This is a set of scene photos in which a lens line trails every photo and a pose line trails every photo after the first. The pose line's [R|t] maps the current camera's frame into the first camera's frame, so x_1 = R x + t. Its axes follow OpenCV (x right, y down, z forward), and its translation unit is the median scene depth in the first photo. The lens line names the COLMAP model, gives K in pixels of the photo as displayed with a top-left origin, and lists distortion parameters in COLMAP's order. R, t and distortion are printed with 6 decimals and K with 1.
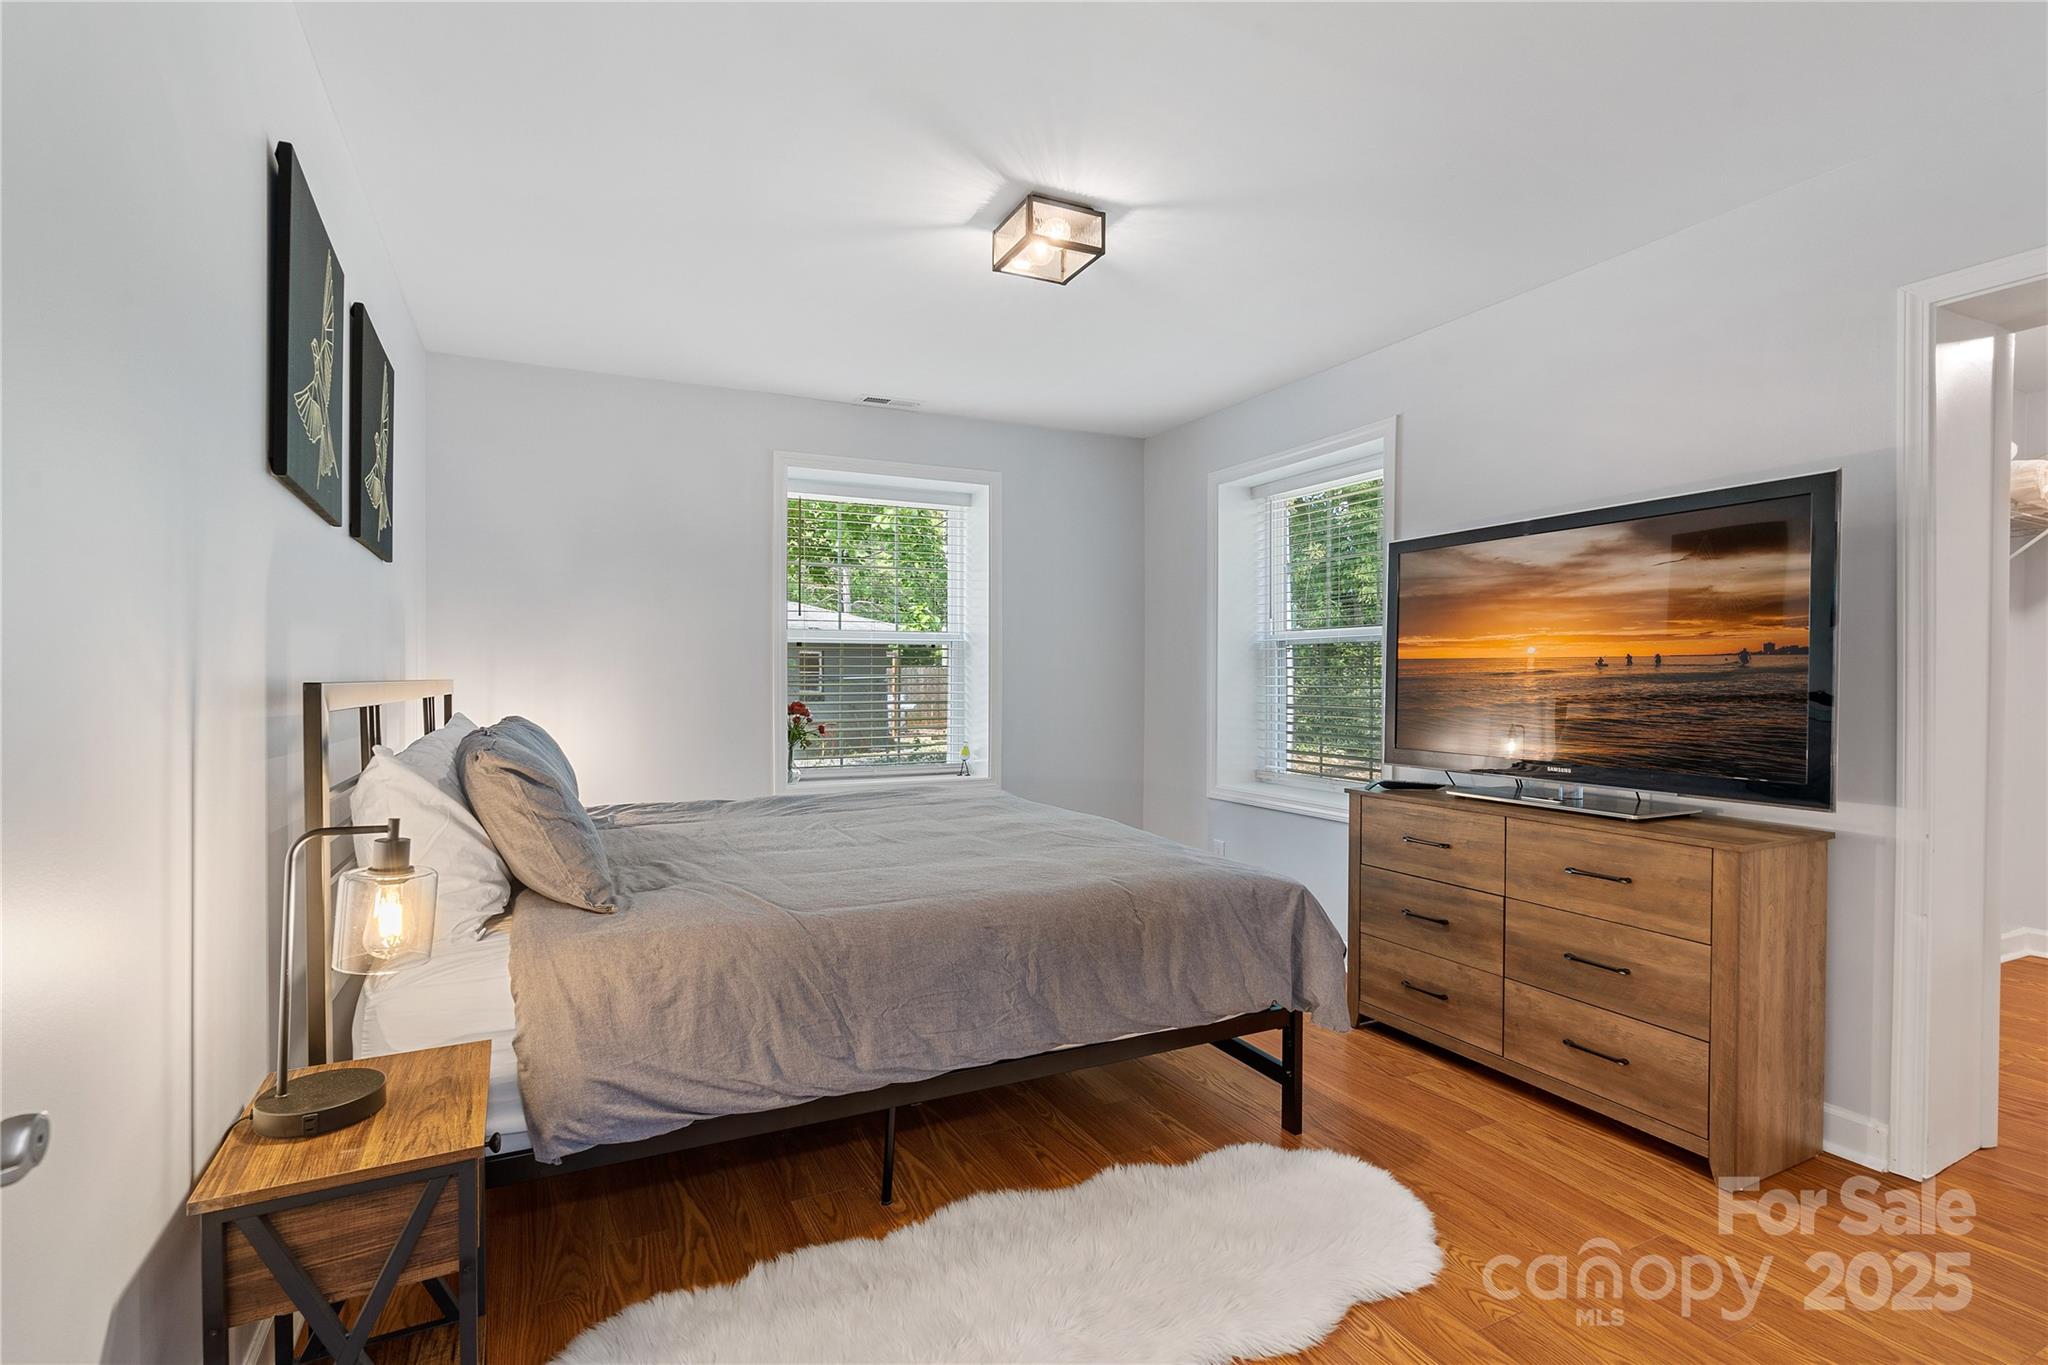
lens RADIAL K [[930.3, 0, 960.7], [0, 930.3, 689.0], [0, 0, 1]] dist [0.001685, -0.000438]
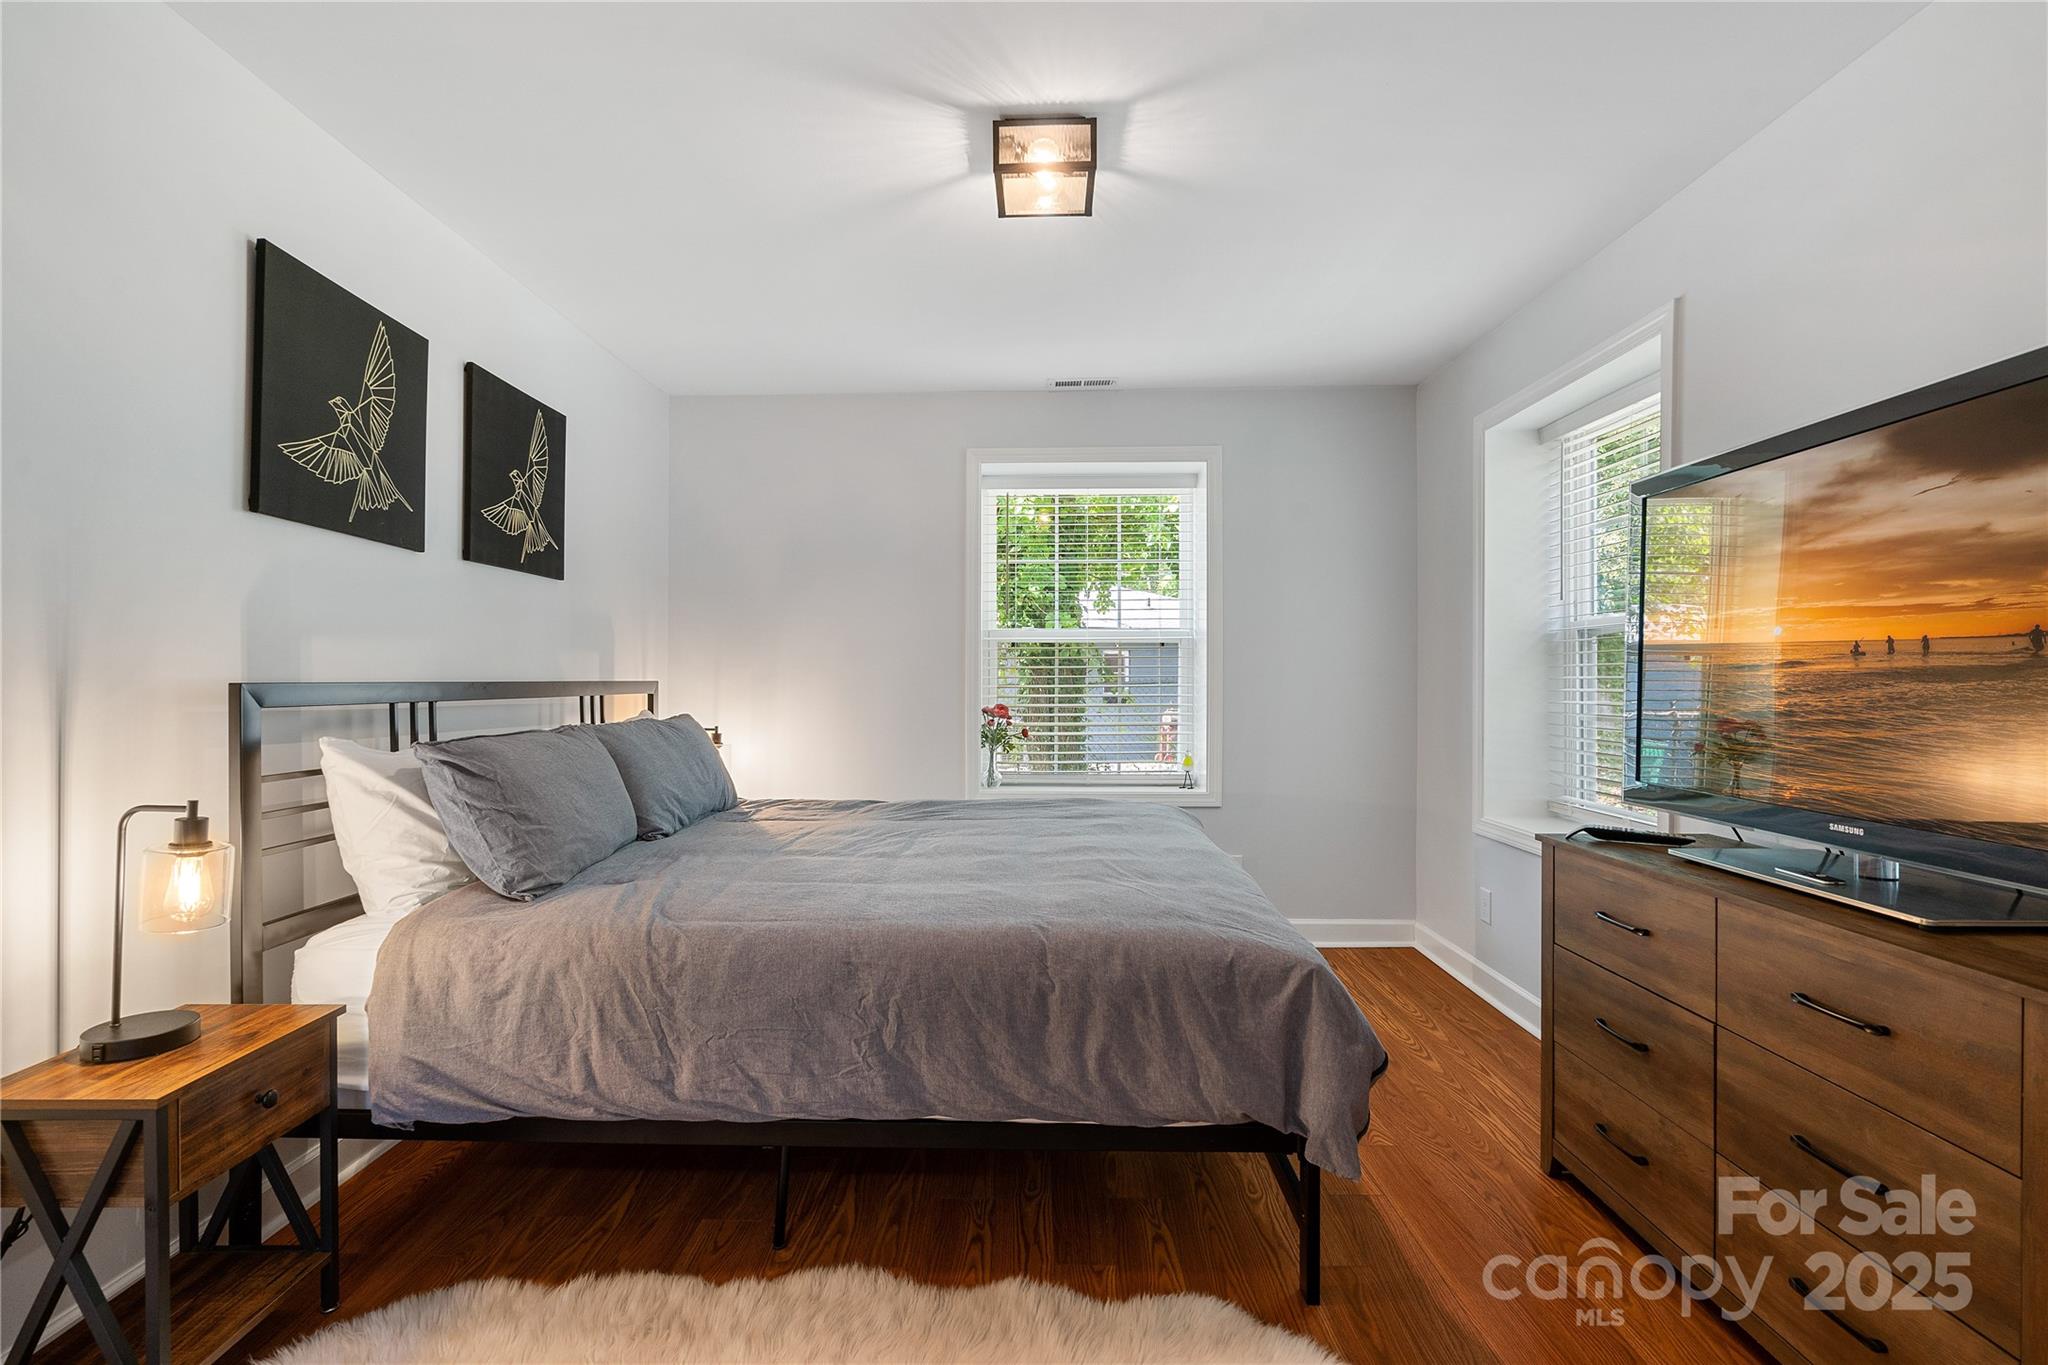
lens RADIAL K [[930.3, 0, 1020.5], [0, 930.3, 681.0], [0, 0, 1]] dist [0.001685, -0.000438]
pose [[0.897493, 0.000693, -0.441029, 0.495744], [-0.005229, 0.999945, -0.009070, -0.002453], [0.440999, 0.010446, 0.897447, 0.248255]]
